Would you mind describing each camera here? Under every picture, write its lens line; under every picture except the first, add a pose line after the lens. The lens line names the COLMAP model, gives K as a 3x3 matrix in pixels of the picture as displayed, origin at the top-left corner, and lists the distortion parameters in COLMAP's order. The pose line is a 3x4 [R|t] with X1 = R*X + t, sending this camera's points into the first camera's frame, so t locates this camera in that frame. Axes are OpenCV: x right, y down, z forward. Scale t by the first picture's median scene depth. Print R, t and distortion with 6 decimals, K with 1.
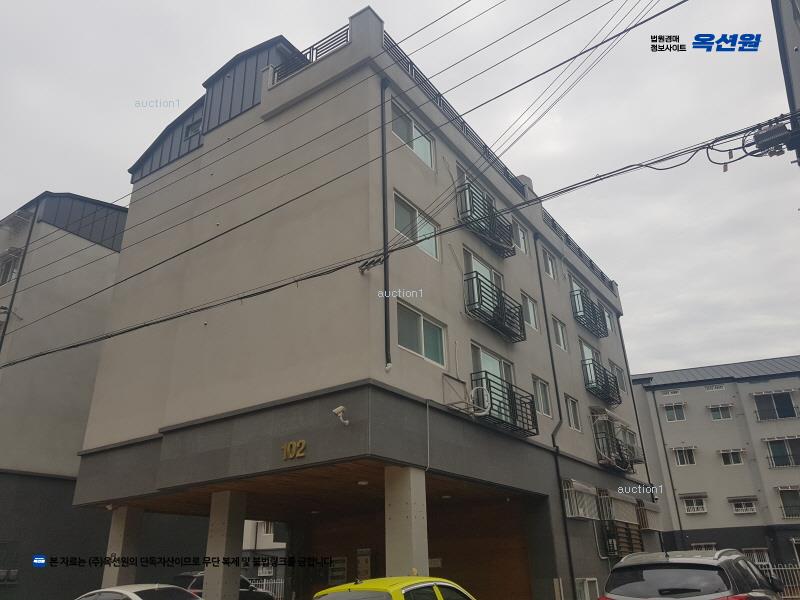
lens RADIAL K [[607.7, 0, 397.4], [0, 607.7, 280.2], [0, 0, 1]] dist [0.061338, -0.095636]
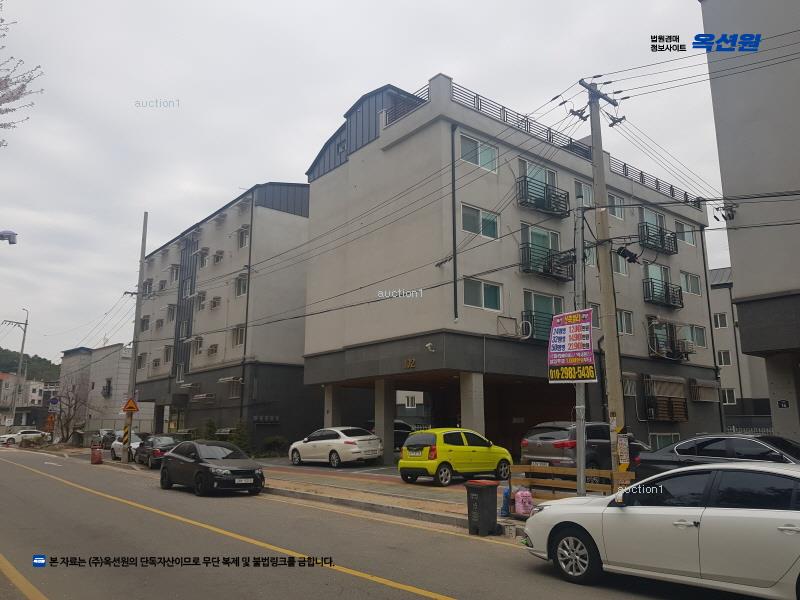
lens RADIAL K [[616.2, 0, 400.0], [0, 616.2, 300.0], [0, 0, 1]] dist [0.067776, 0.001476]
pose [[0.956923, -0.027109, -0.289072, 0.272642], [0.099383, 0.966070, 0.238394, -0.278741], [0.272802, -0.256854, 0.927149, -0.541329]]
